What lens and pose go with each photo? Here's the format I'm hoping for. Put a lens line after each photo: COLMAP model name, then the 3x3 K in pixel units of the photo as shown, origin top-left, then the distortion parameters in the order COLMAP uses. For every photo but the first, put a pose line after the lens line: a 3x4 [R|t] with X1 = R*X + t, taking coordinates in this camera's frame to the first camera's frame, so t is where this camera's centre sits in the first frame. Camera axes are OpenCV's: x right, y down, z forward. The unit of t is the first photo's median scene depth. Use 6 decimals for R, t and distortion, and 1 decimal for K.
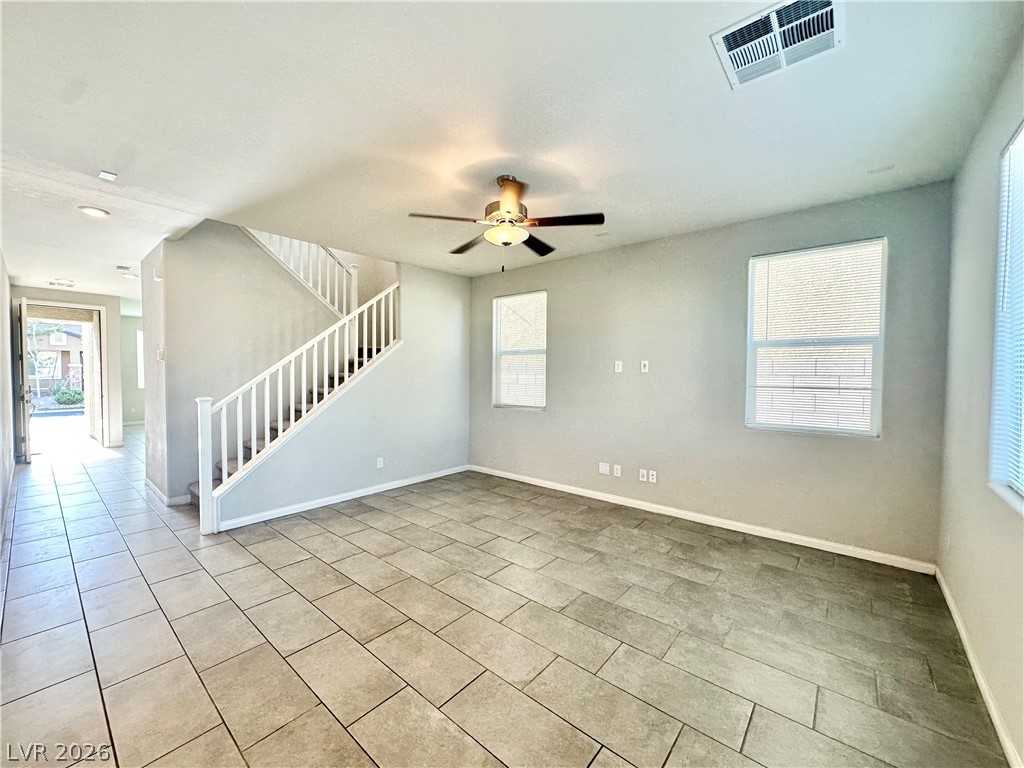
lens RADIAL K [[406.3, 0, 510.8], [0, 406.3, 383.9], [0, 0, 1]] dist [-0.002849, 0.000401]
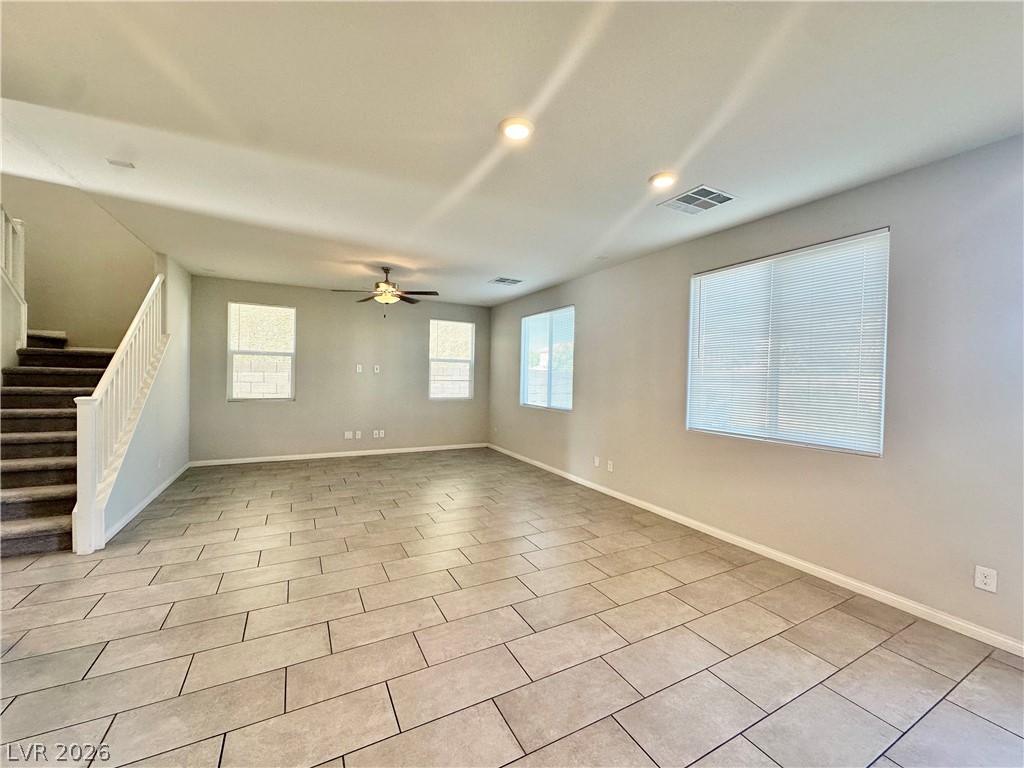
lens RADIAL K [[407.9, 0, 510.7], [0, 407.9, 384.2], [0, 0, 1]] dist [-0.000547, 0.000048]
pose [[0.388744, -0.018280, 0.921164, -0.980150], [0.000214, 0.999805, 0.019750, -0.013433], [-0.921346, -0.007480, 0.388672, -0.157242]]
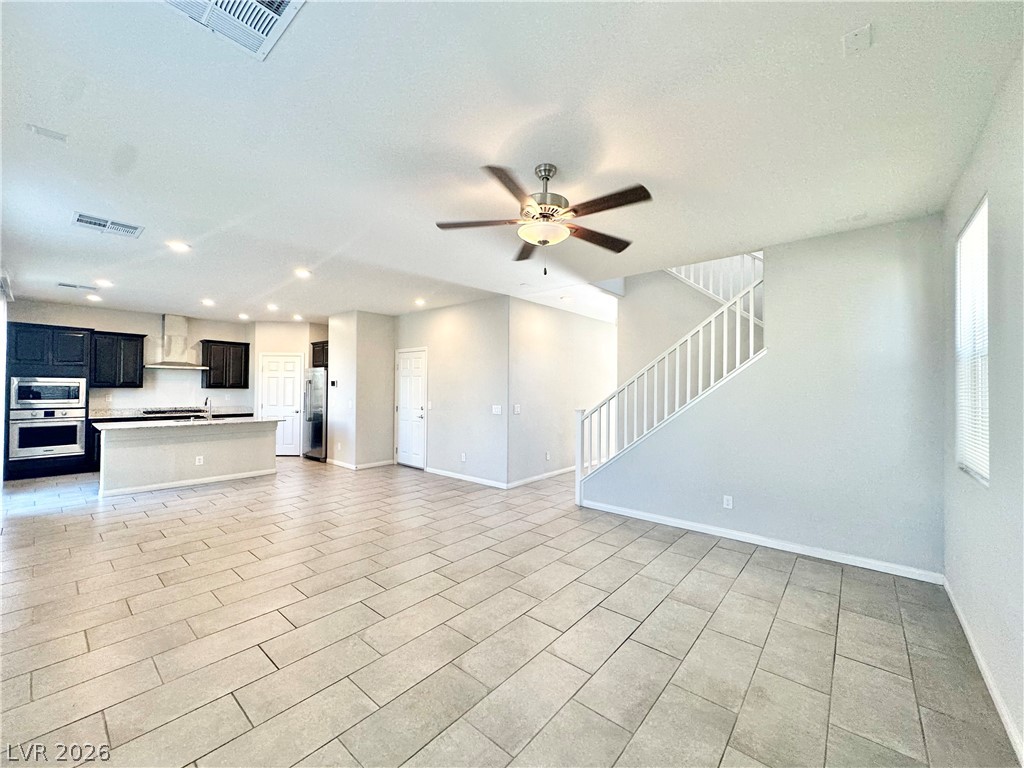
lens RADIAL K [[406.3, 0, 510.8], [0, 406.3, 383.9], [0, 0, 1]] dist [-0.002849, 0.000401]
pose [[-0.022516, -0.021000, -0.999526, 0.573711], [-0.028585, 0.999384, -0.020353, -0.019323], [0.999338, 0.028114, -0.023102, 0.631432]]
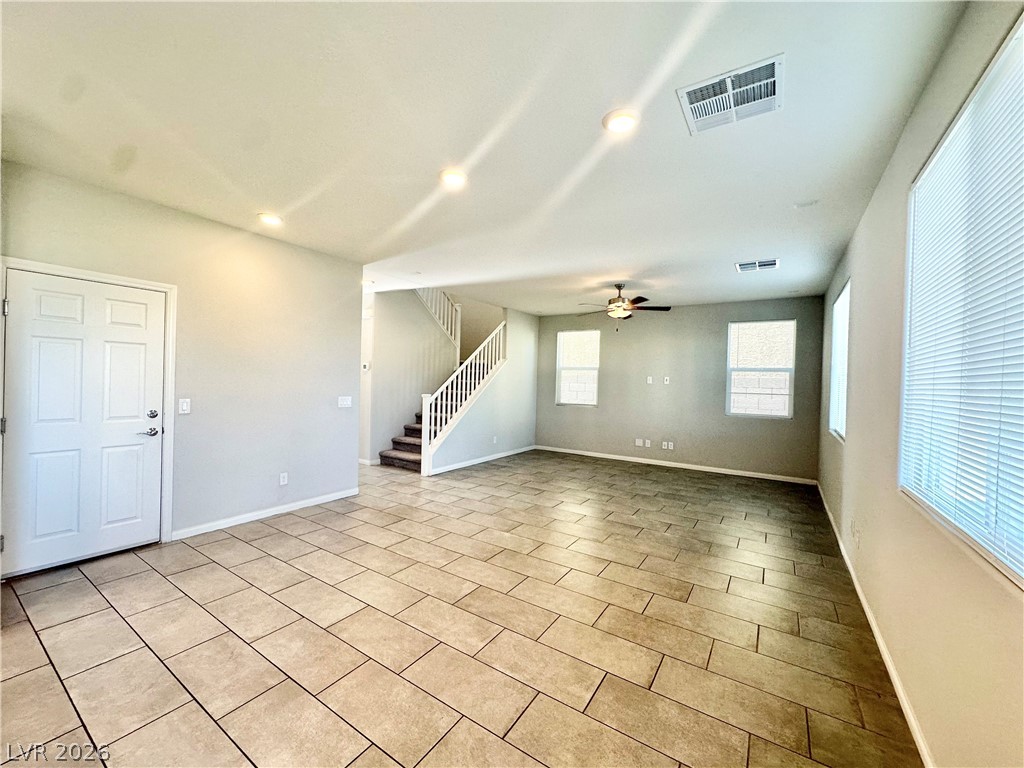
lens RADIAL K [[407.9, 0, 510.7], [0, 407.9, 384.2], [0, 0, 1]] dist [-0.000547, 0.000048]
pose [[0.994841, 0.015069, 0.100316, -0.467210], [-0.014196, 0.999855, -0.009403, -0.002401], [-0.100443, 0.007930, 0.994911, -0.593893]]
